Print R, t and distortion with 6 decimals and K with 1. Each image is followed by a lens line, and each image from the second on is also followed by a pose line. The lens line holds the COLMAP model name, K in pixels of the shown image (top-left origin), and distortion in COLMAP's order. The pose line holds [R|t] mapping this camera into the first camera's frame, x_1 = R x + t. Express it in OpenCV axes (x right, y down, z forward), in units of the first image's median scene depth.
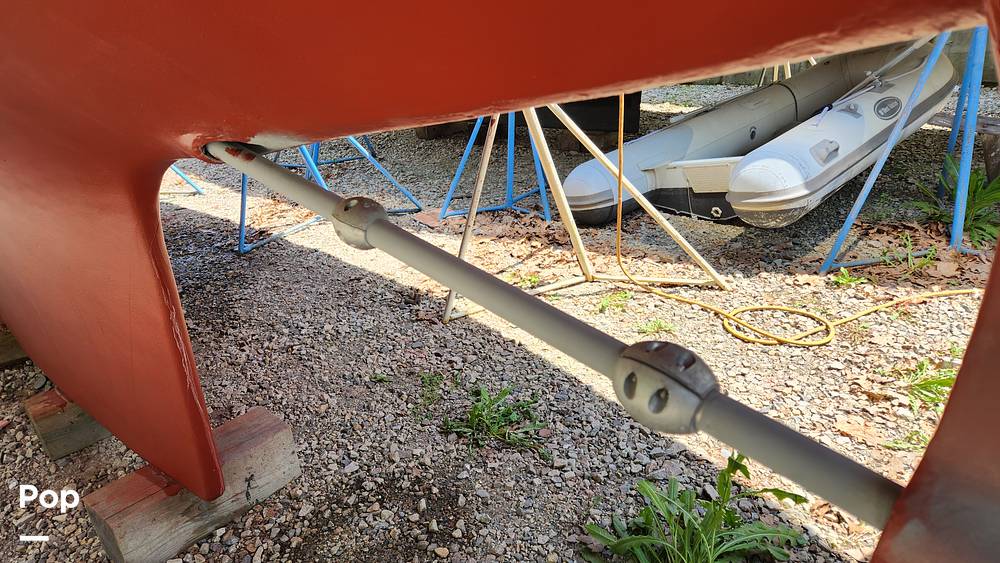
lens RADIAL K [[700.0, 0, 500.3], [0, 700.0, 307.0], [0, 0, 1]] dist [0.080247, -0.078637]
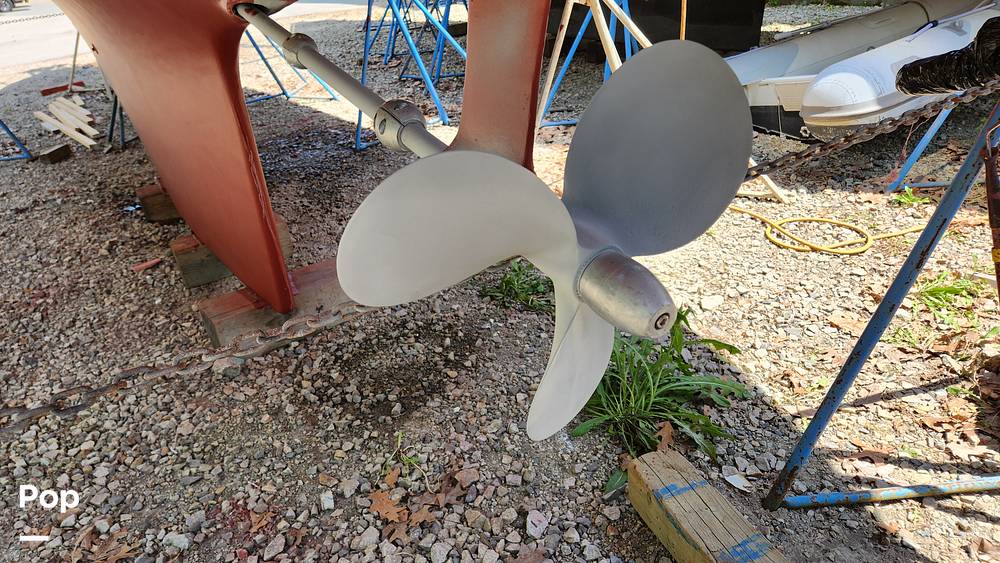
lens RADIAL K [[700.0, 0, 500.3], [0, 700.0, 307.0], [0, 0, 1]] dist [0.080247, -0.078637]
pose [[0.976458, 0.096859, -0.192740, 0.156440], [-0.078784, 0.991929, 0.099342, 0.067783], [0.200807, -0.081819, 0.976208, -0.126797]]
